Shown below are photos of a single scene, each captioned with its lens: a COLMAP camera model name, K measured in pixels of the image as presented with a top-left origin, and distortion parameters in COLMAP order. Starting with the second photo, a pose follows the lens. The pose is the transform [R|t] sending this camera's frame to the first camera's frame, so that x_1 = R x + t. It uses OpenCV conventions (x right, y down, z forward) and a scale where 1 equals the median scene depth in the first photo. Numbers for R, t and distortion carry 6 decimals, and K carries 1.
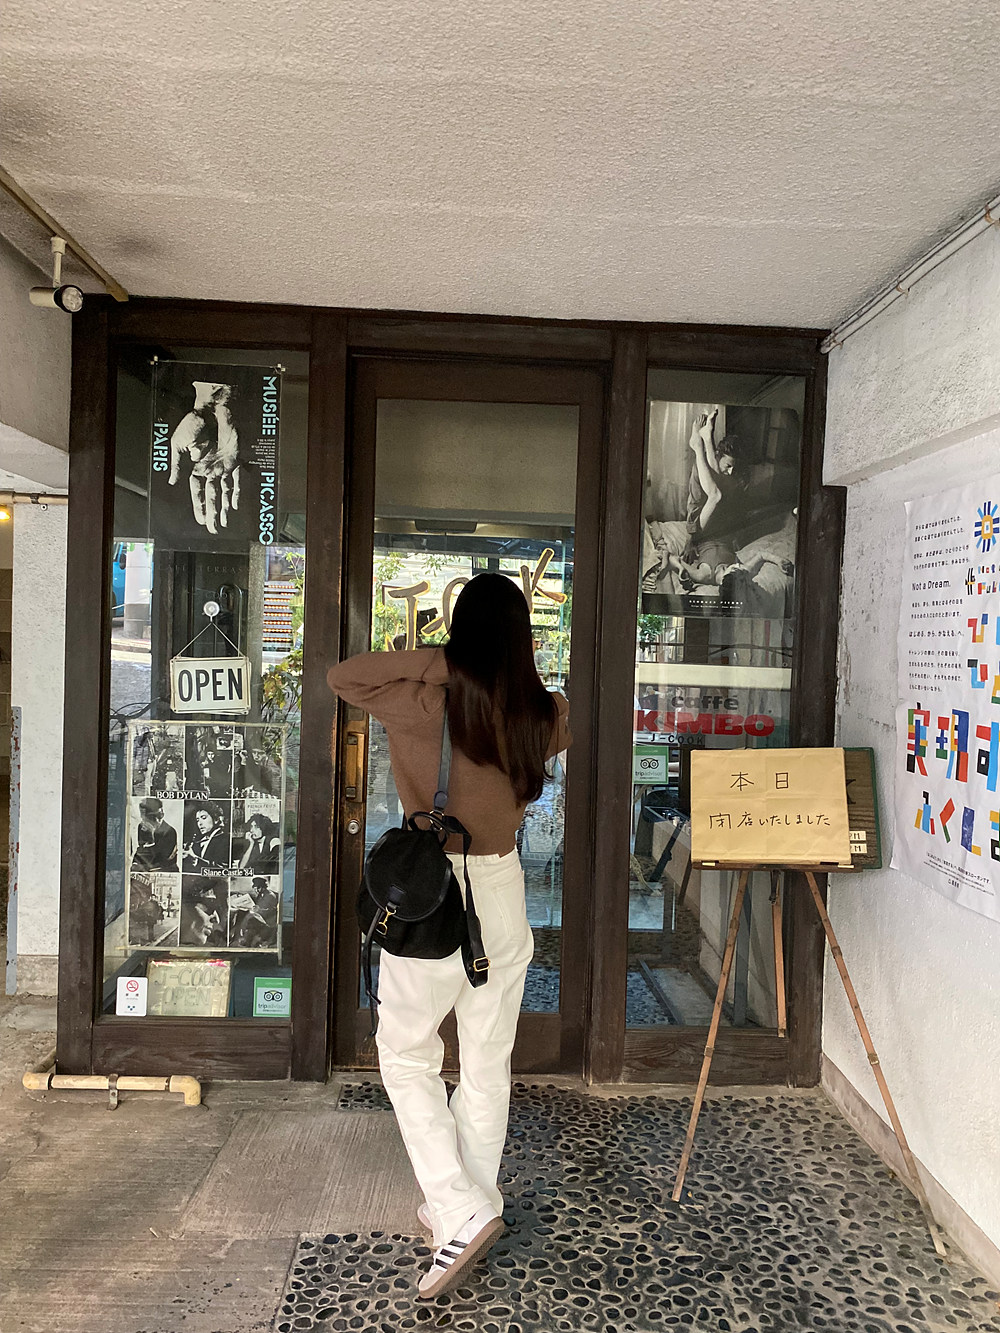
lens RADIAL K [[1036.7, 0, 500.0], [0, 1036.7, 666.5], [0, 0, 1]] dist [-0.011044, -0.006194]
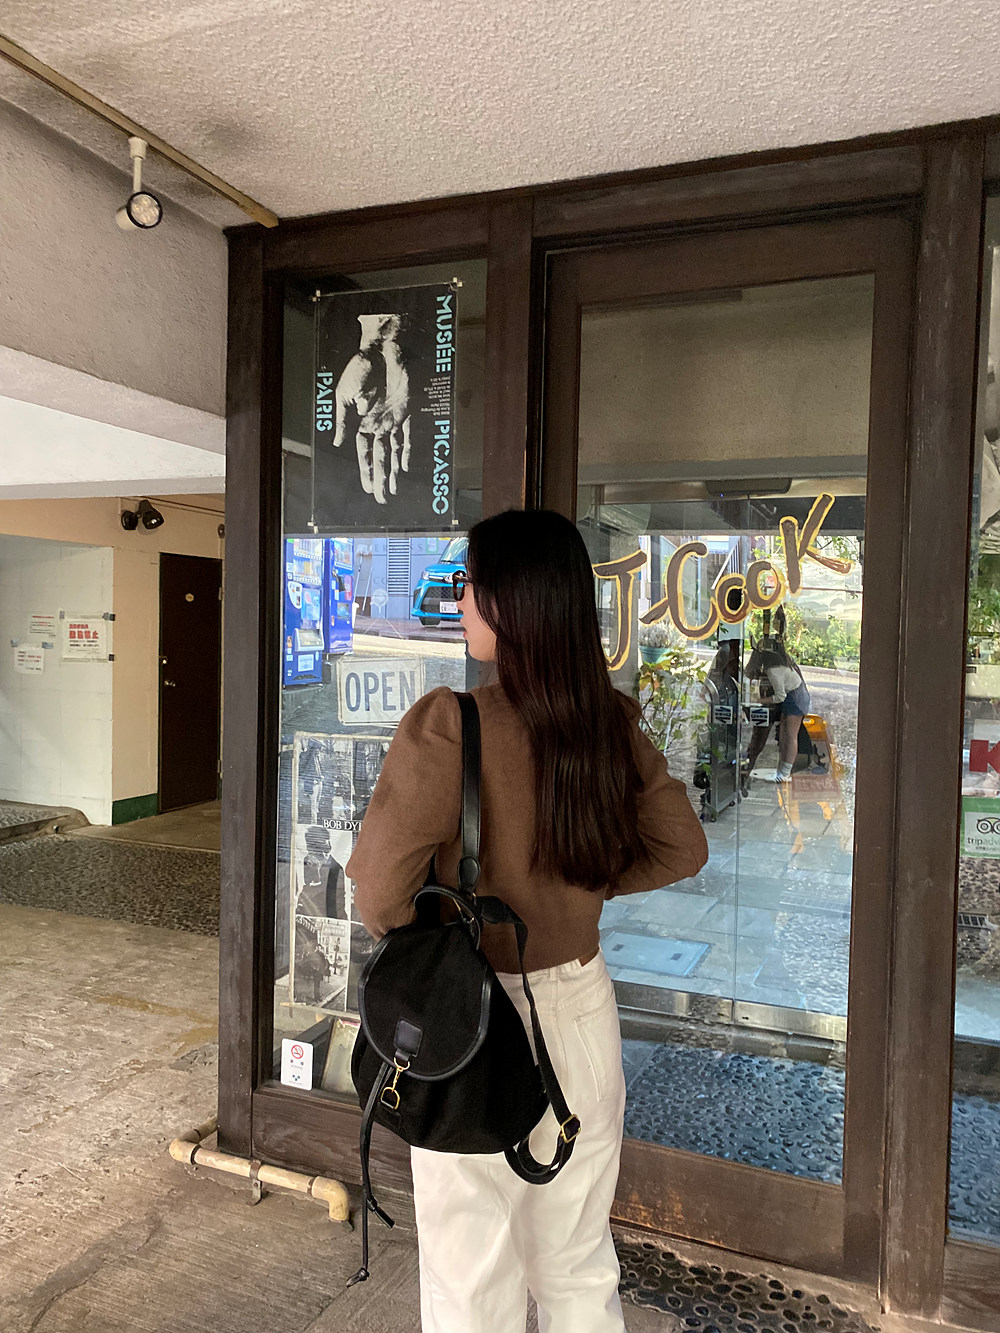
lens RADIAL K [[1026.4, 0, 491.6], [0, 1026.4, 670.5], [0, 0, 1]] dist [0.010960, -0.009151]
pose [[0.908357, 0.003223, -0.418183, 0.141056], [-0.002241, 0.999993, 0.002840, -0.001273], [0.418190, -0.001643, 0.908358, 0.330569]]
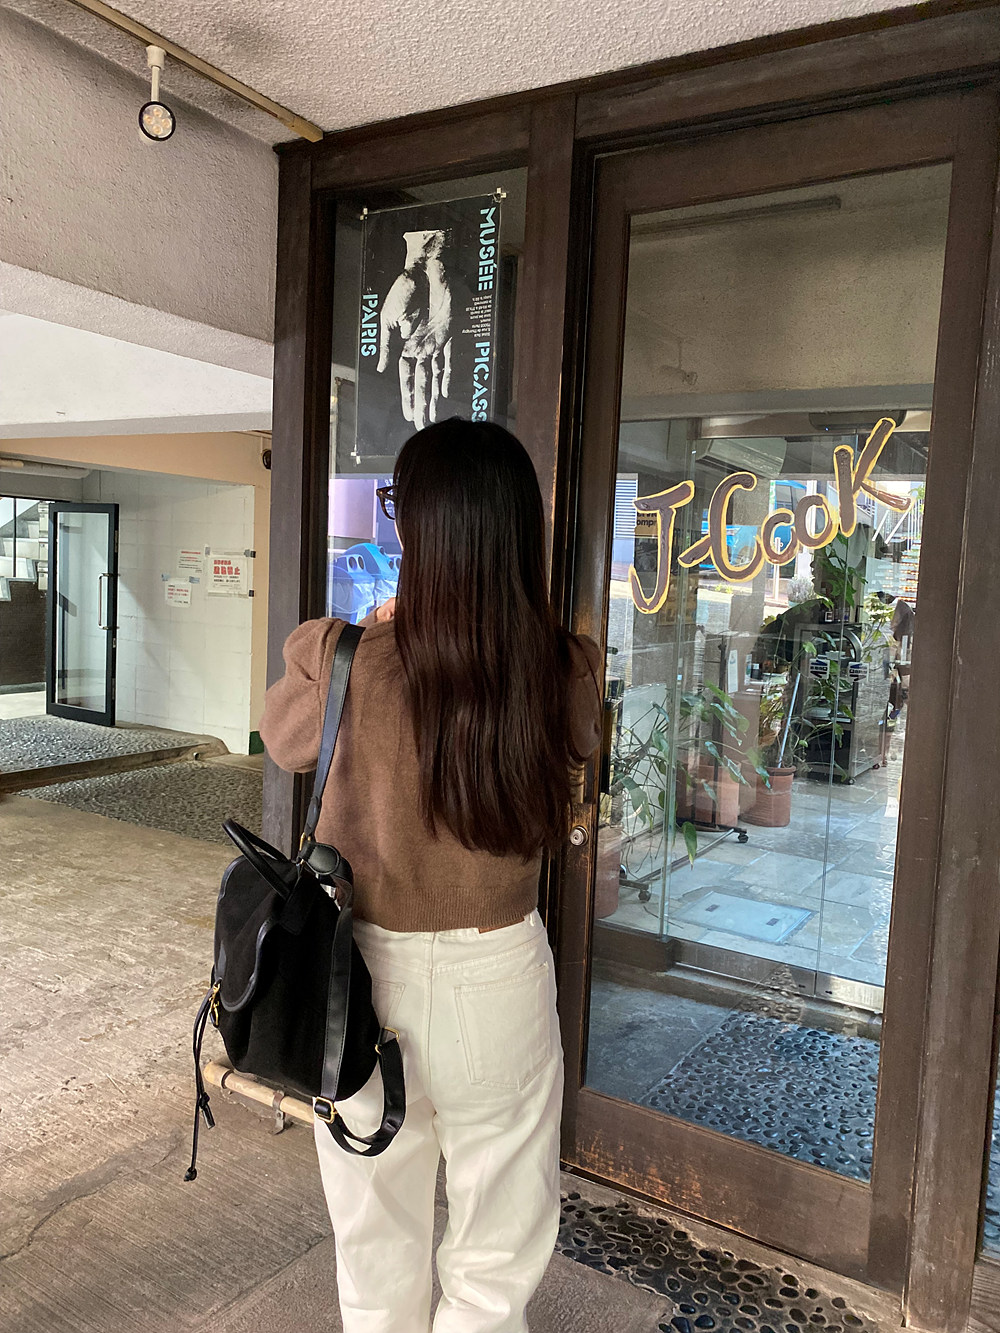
lens RADIAL K [[1025.2, 0, 508.9], [0, 1025.2, 661.9], [0, 0, 1]] dist [0.005784, -0.004966]
pose [[0.833500, 0.053695, -0.549904, 0.215443], [-0.032820, 0.998321, 0.047735, 0.003869], [0.551543, -0.021739, 0.833863, 0.420988]]
